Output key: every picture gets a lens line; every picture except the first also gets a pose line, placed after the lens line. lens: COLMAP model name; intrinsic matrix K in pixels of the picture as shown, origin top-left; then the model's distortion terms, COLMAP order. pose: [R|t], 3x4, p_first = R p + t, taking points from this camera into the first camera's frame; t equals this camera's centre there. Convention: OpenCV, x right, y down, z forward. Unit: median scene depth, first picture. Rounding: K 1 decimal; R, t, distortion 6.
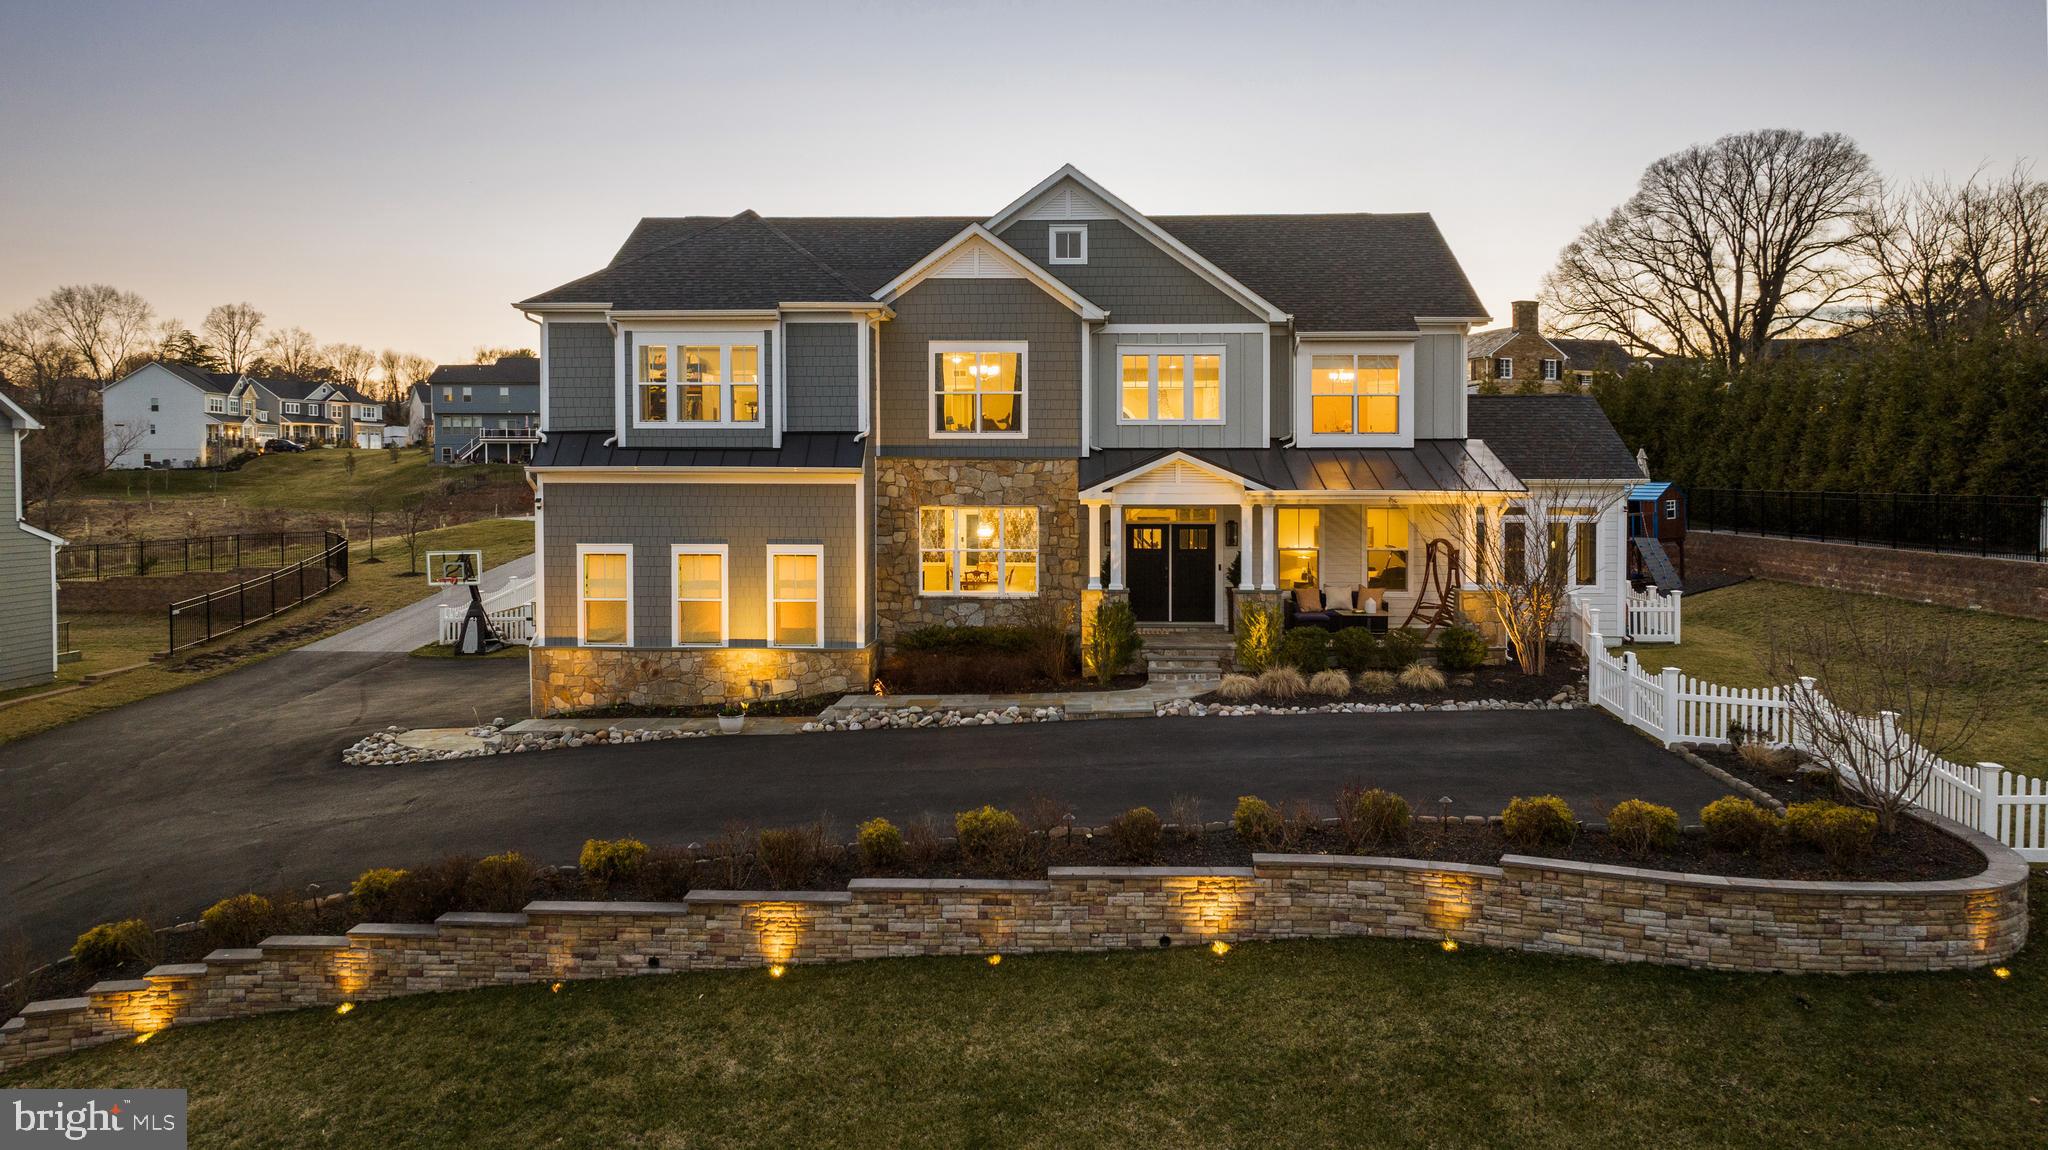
lens RADIAL K [[1456.7, 0, 1025.2], [0, 1456.7, 508.0], [0, 0, 1]] dist [-0.019664, -0.007426]
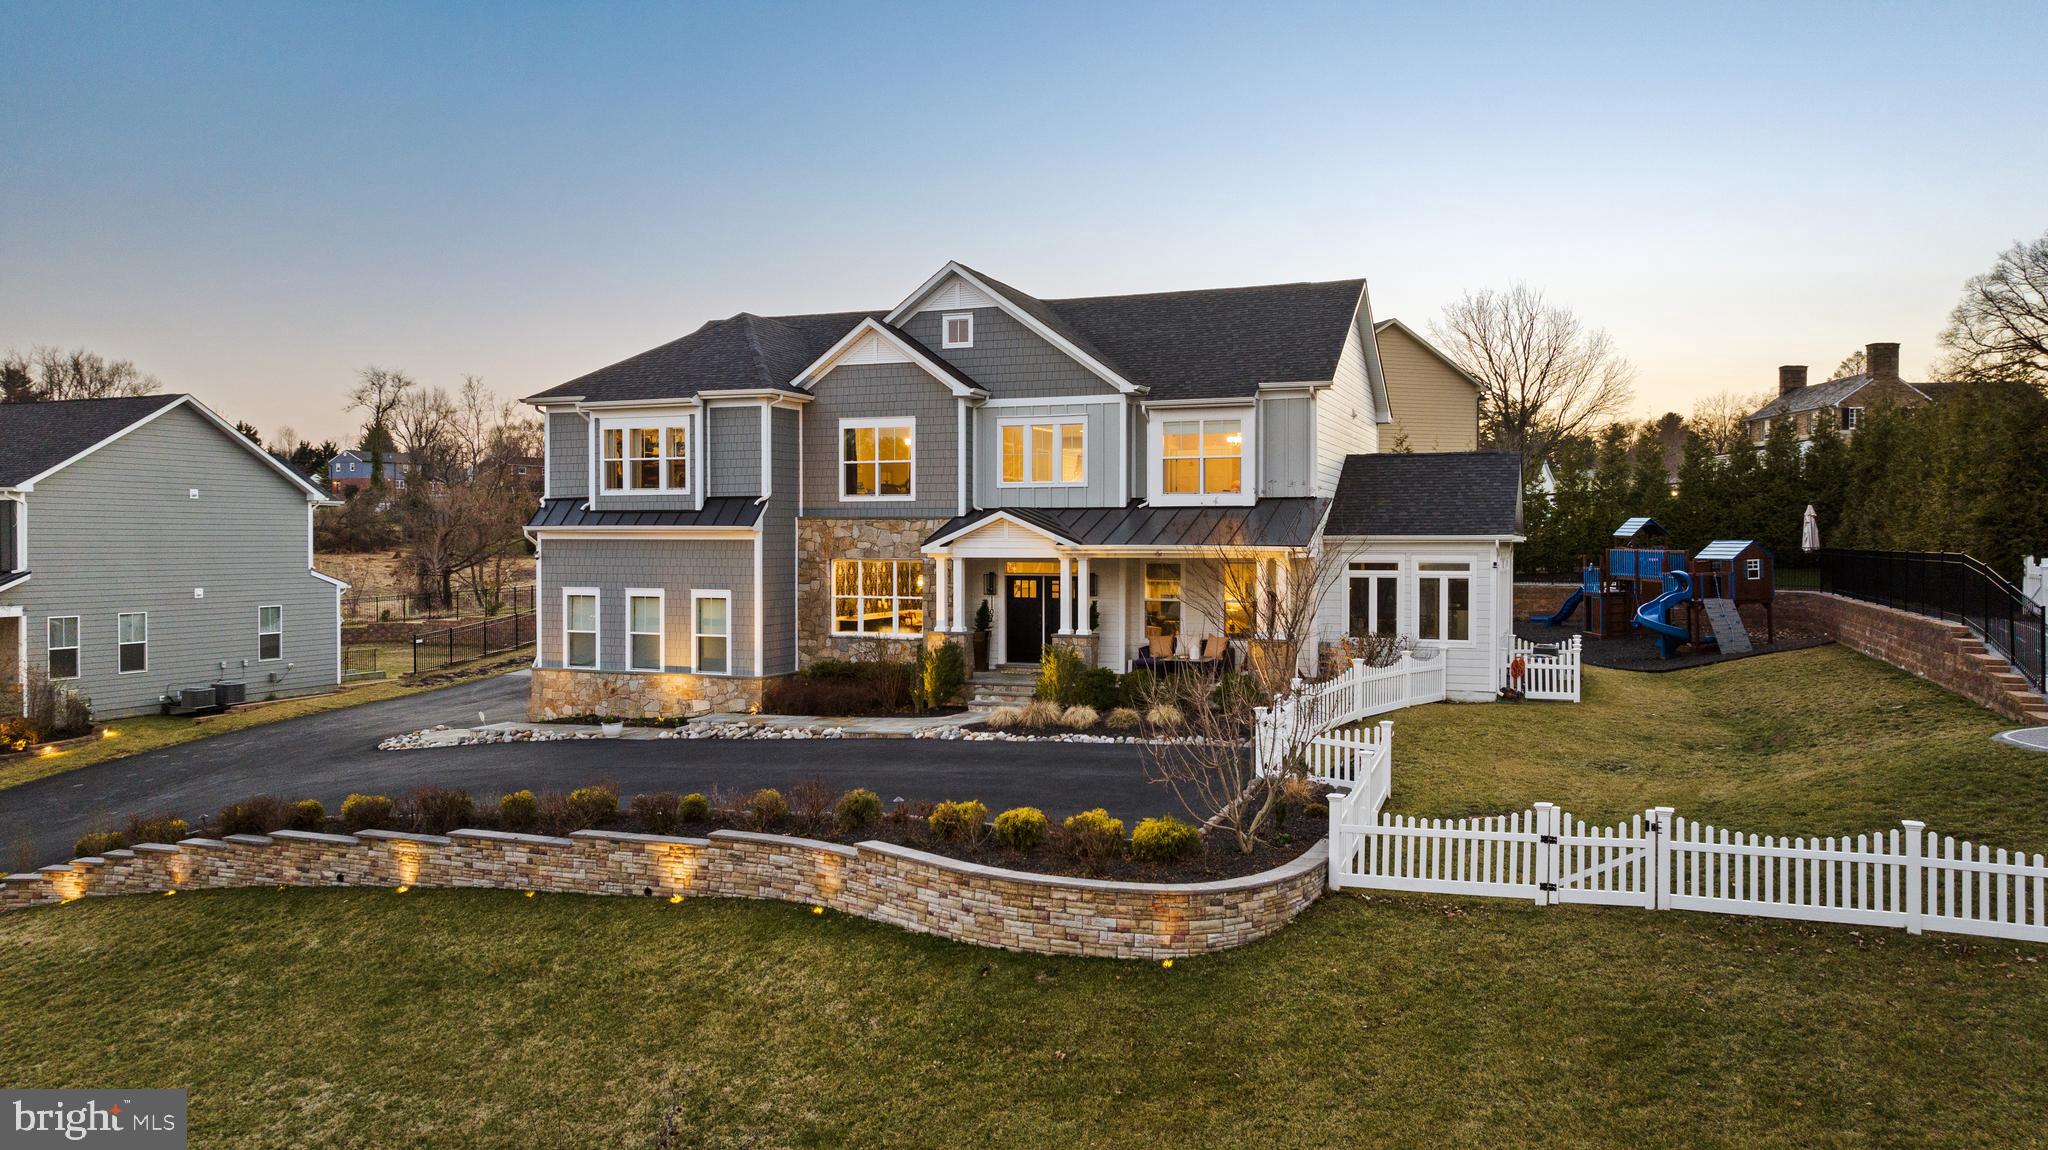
lens RADIAL K [[1447.0, 0, 1026.3], [0, 1447.0, 554.6], [0, 0, 1]] dist [-0.011818, -0.027104]
pose [[0.945831, 0.003122, -0.324645, 0.483705], [-0.006792, 0.999925, -0.010174, 0.006514], [0.324588, 0.011828, 0.945781, -0.059092]]
